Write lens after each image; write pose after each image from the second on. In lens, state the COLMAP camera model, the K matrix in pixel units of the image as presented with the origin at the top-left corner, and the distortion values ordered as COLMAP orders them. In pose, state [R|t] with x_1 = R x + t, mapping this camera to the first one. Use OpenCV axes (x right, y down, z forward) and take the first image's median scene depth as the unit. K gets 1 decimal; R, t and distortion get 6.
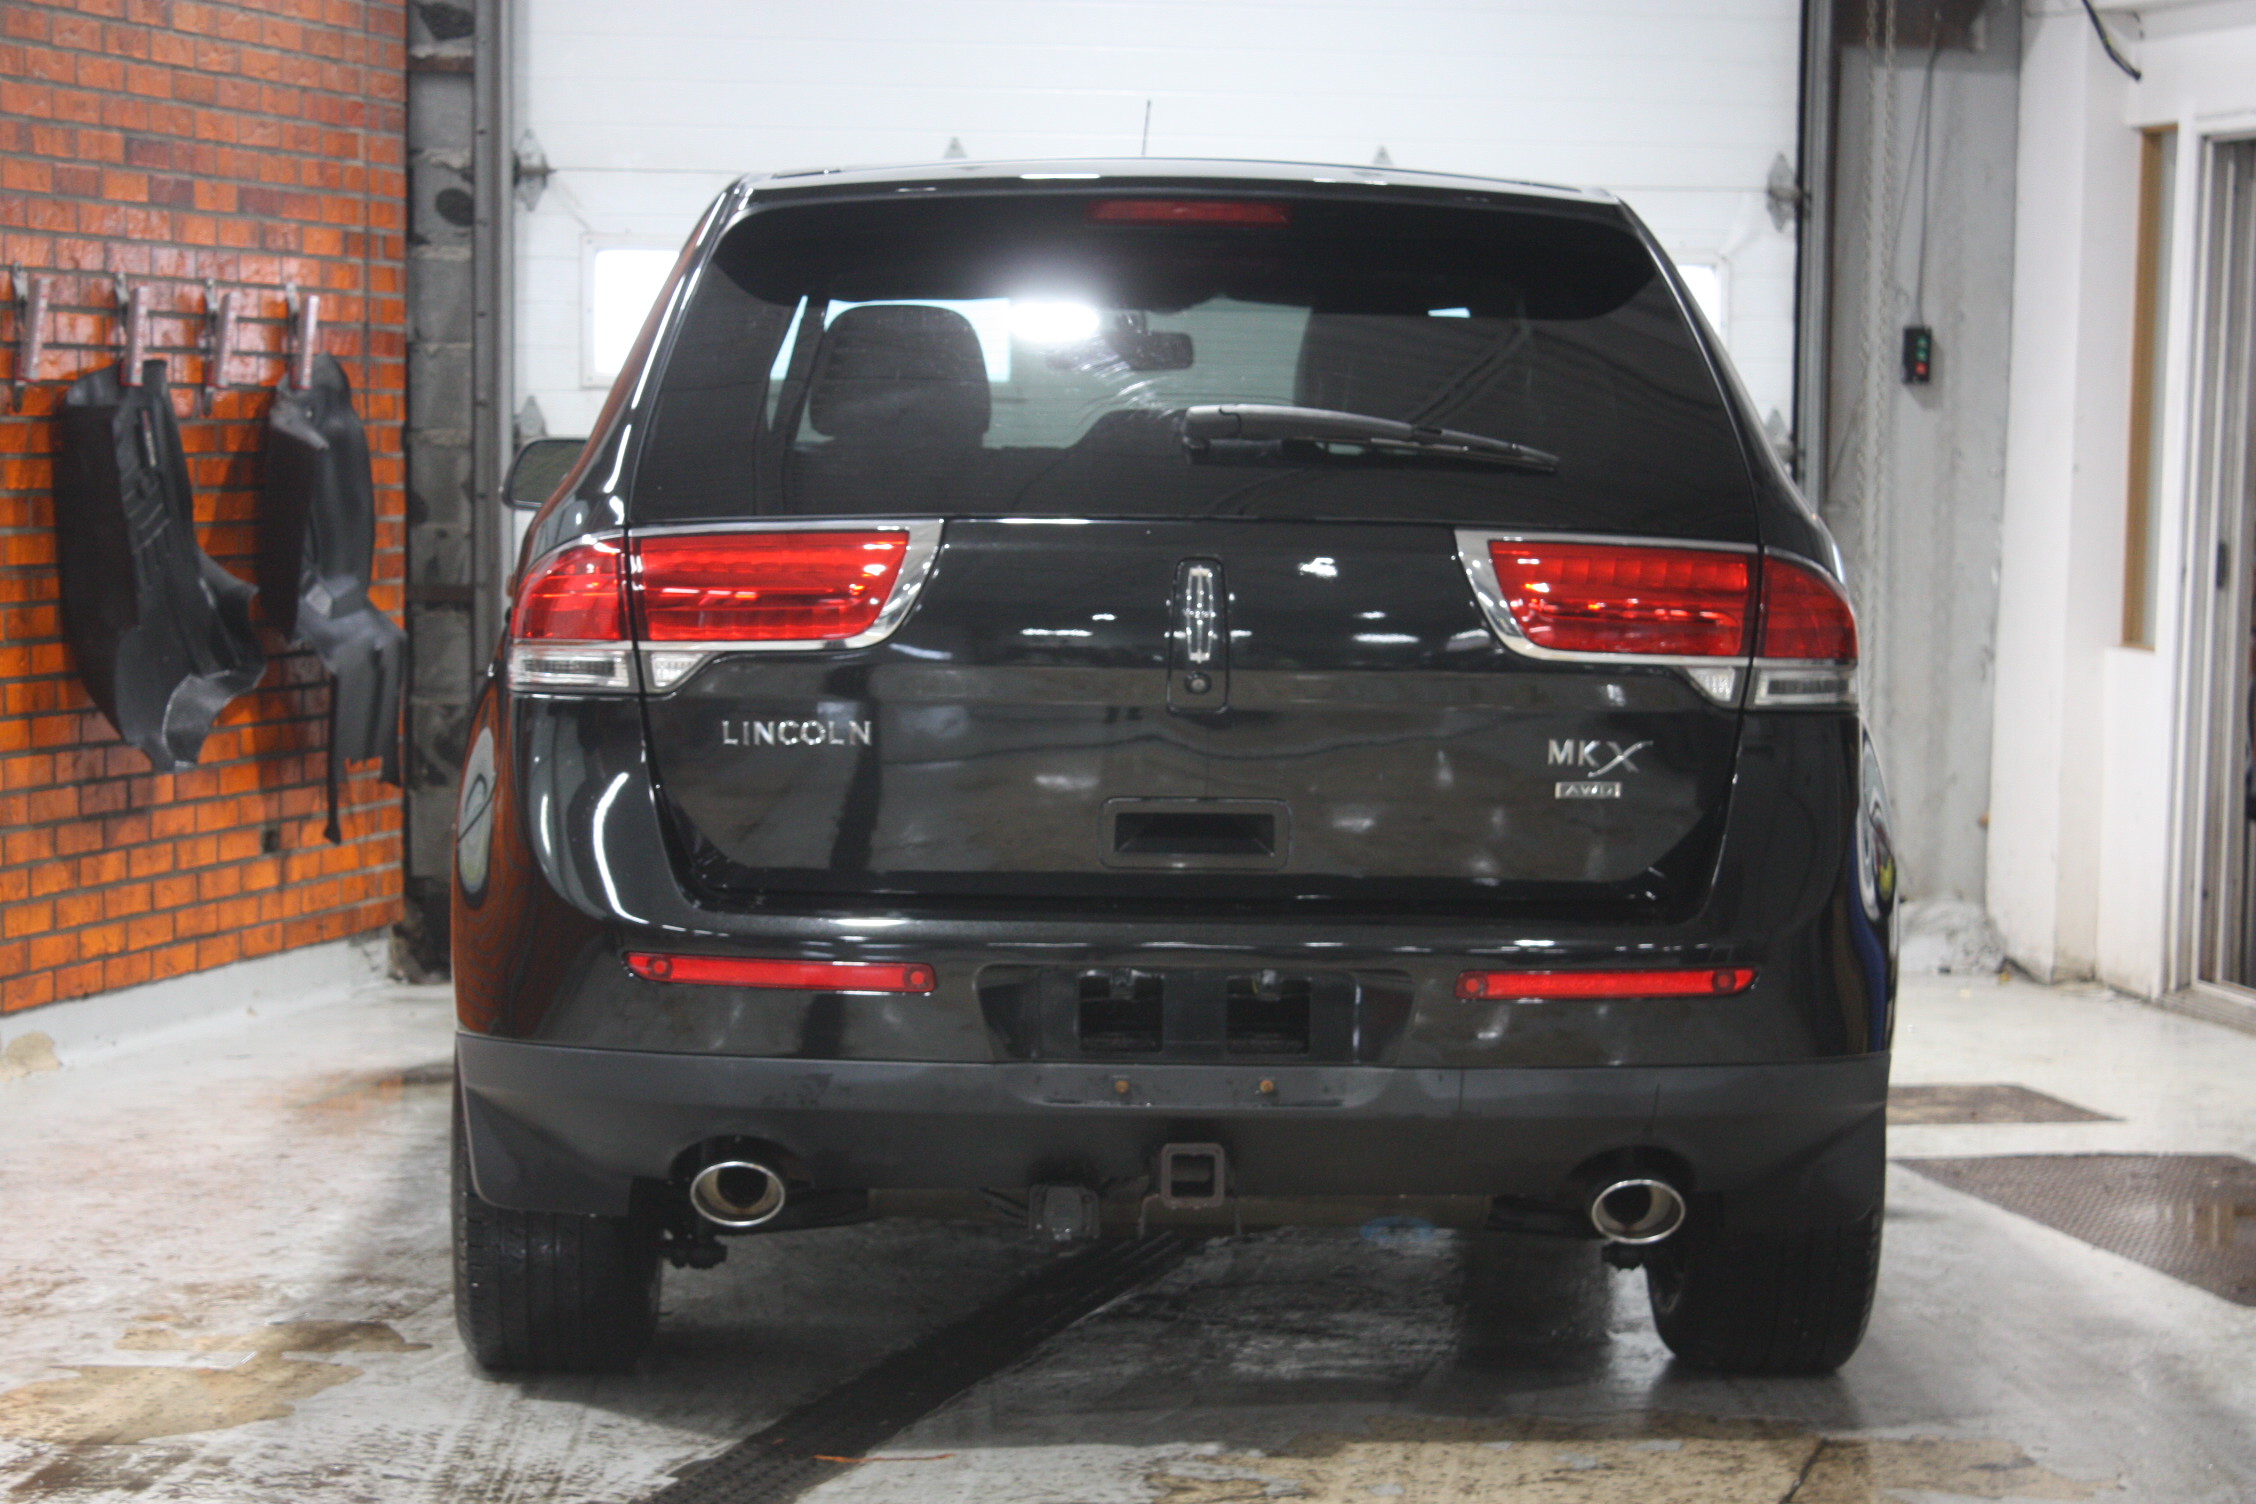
lens RADIAL K [[5237.0, 0, 1134.6], [0, 5237.0, 761.7], [0, 0, 1]] dist [0.094923, 0.000000]
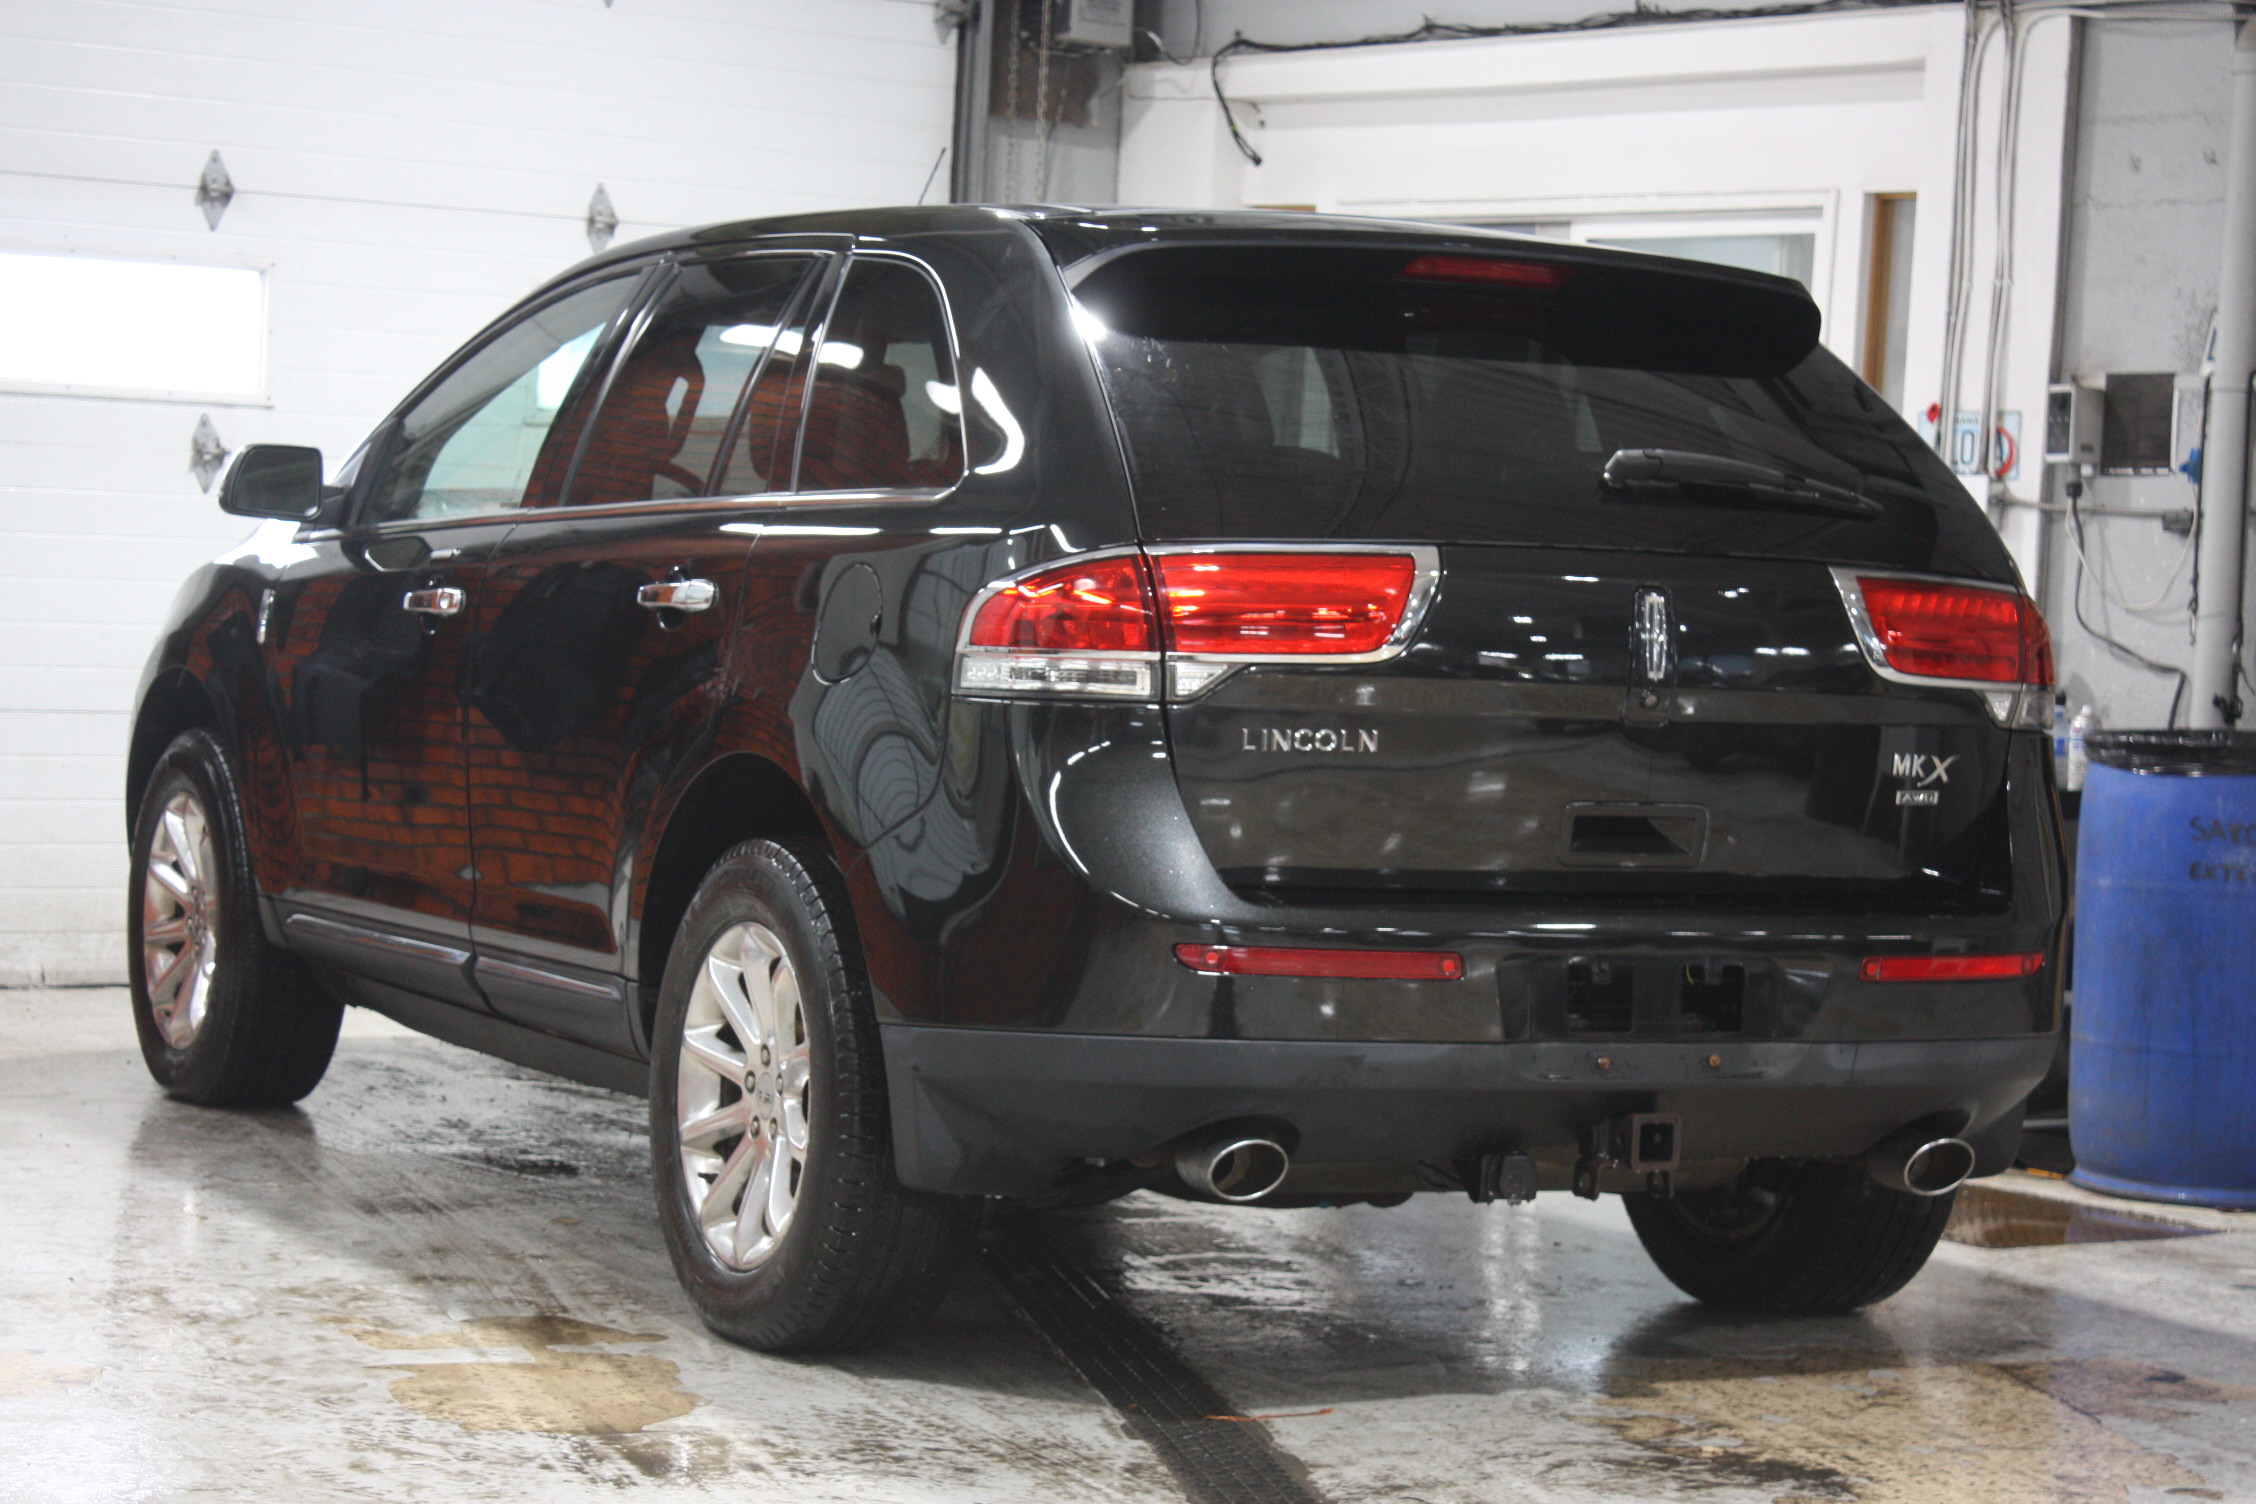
lens RADIAL K [[5120.7, 0, 1124.5], [0, 5120.7, 746.3], [0, 0, 1]] dist [0.090114, 0.000000]
pose [[0.908509, 0.010405, 0.417736, -0.536229], [-0.007474, 0.999935, -0.008652, 0.005134], [-0.417799, 0.004738, 0.908527, 0.057276]]
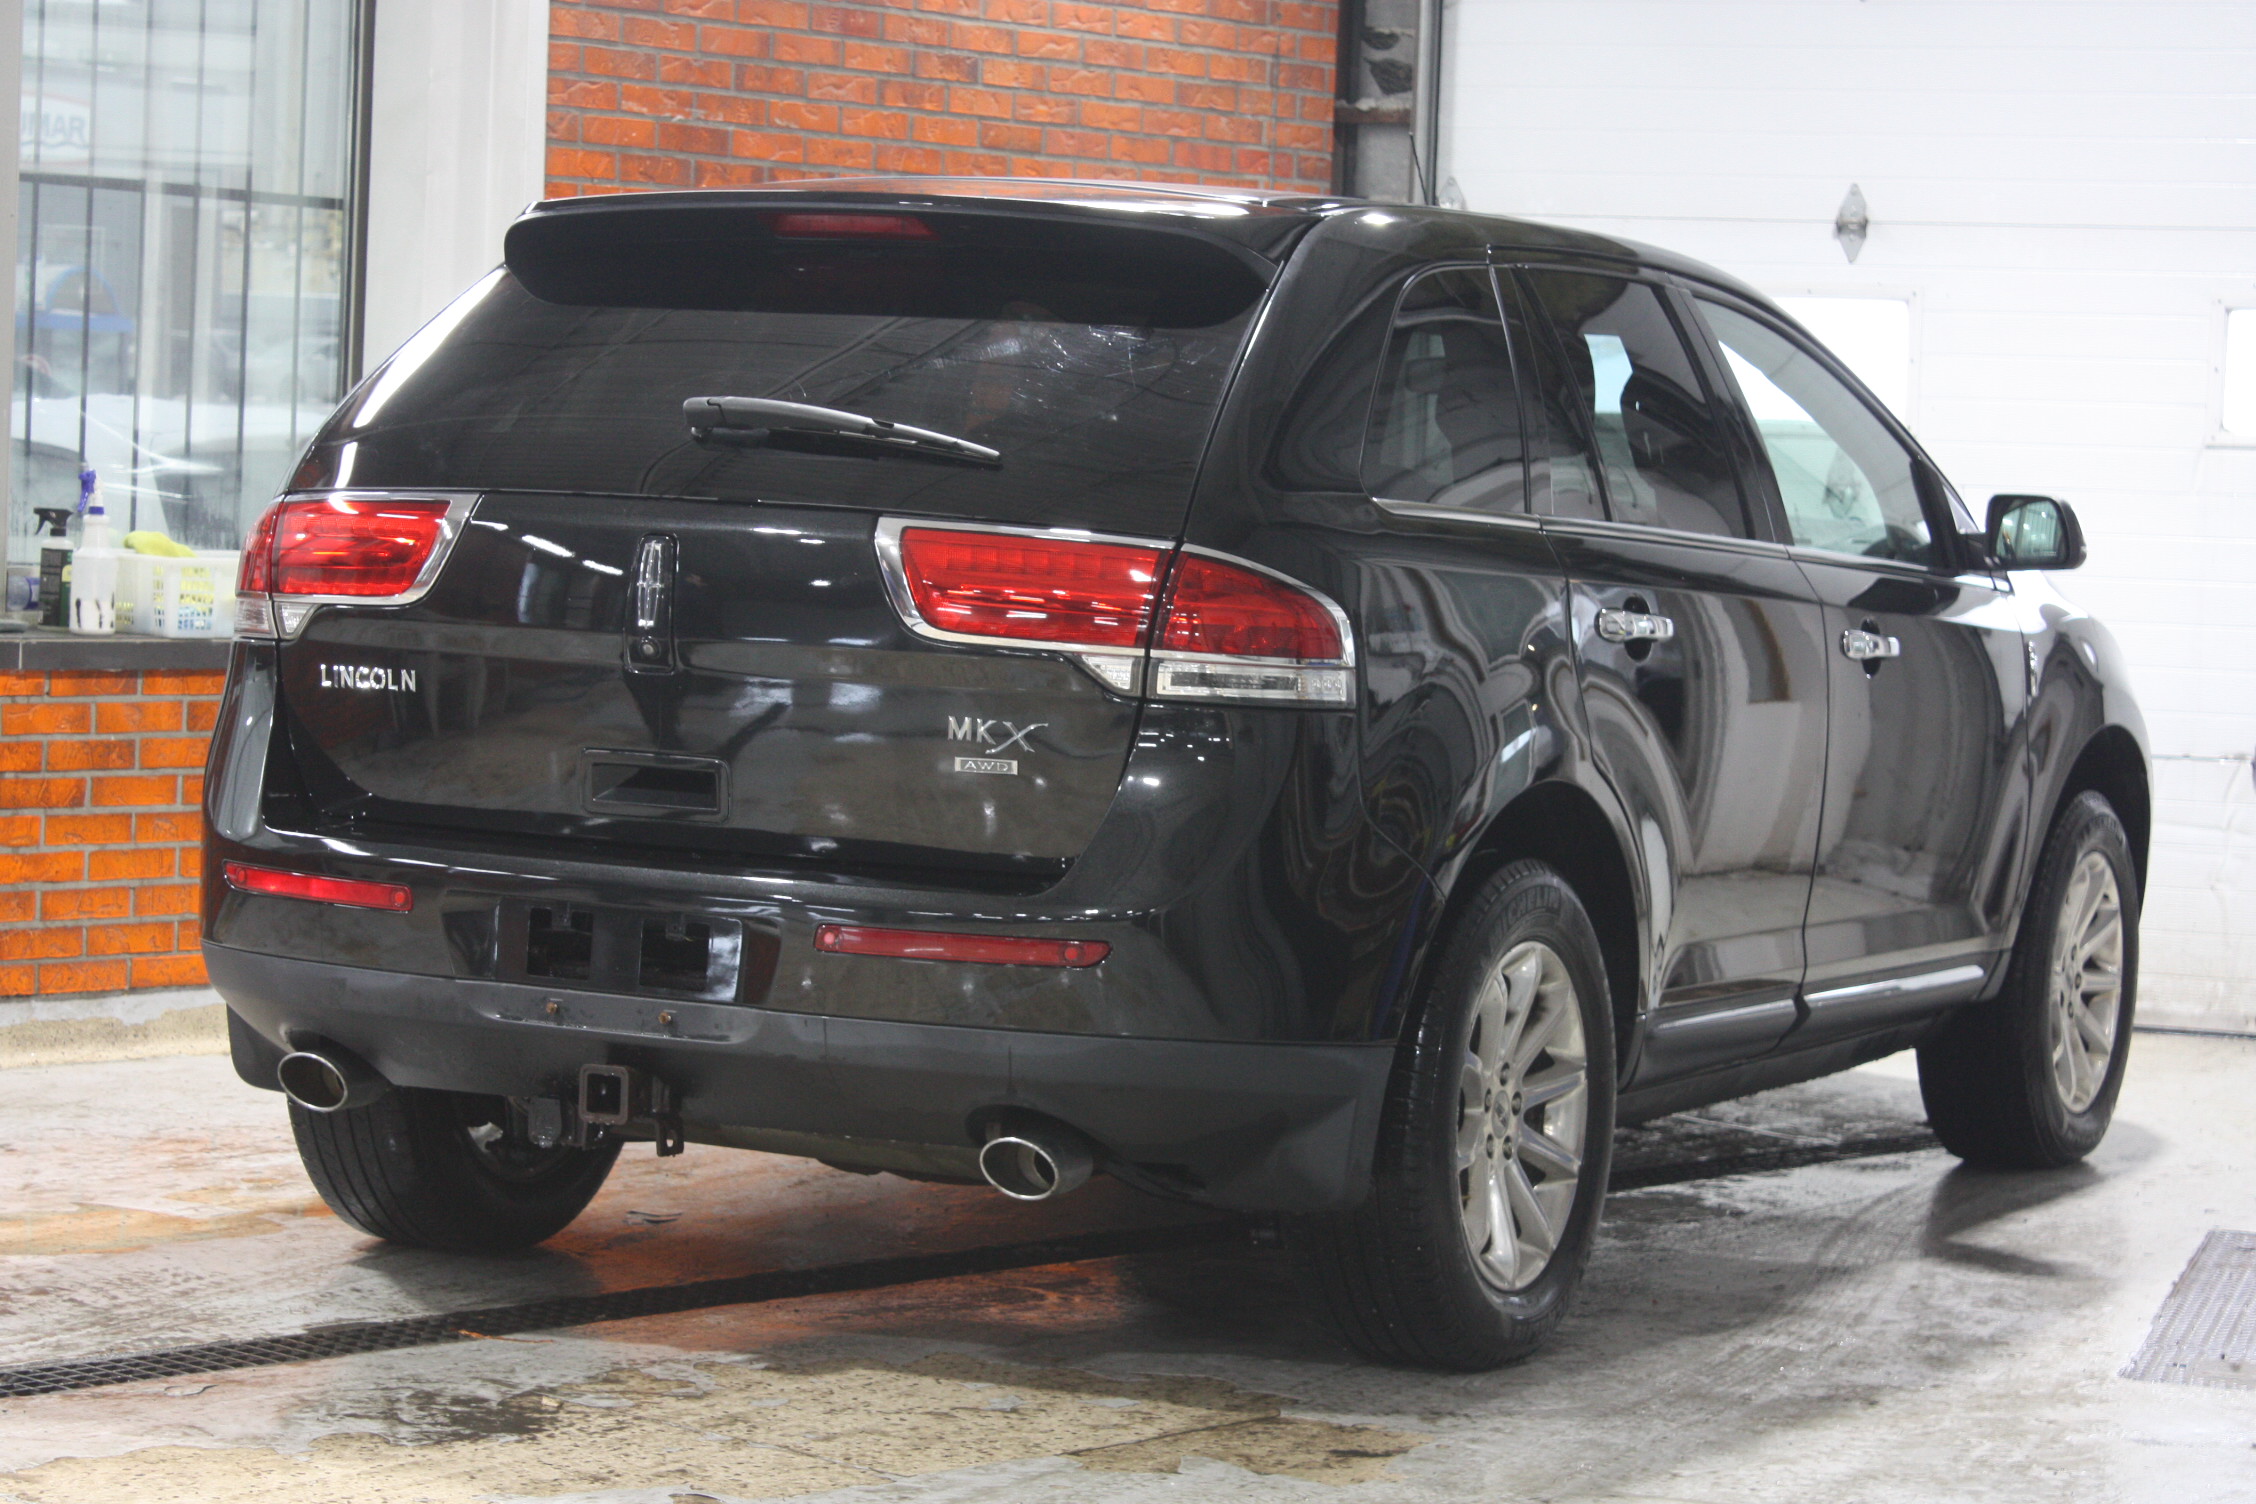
lens RADIAL K [[5237.0, 0, 1124.7], [0, 5237.0, 746.9], [0, 0, 1]] dist [0.094923, 0.000000]
pose [[0.877488, 0.050190, -0.476965, 0.615541], [-0.059345, 0.998229, -0.004138, 0.004346], [0.475913, 0.031937, 0.878912, 0.082279]]
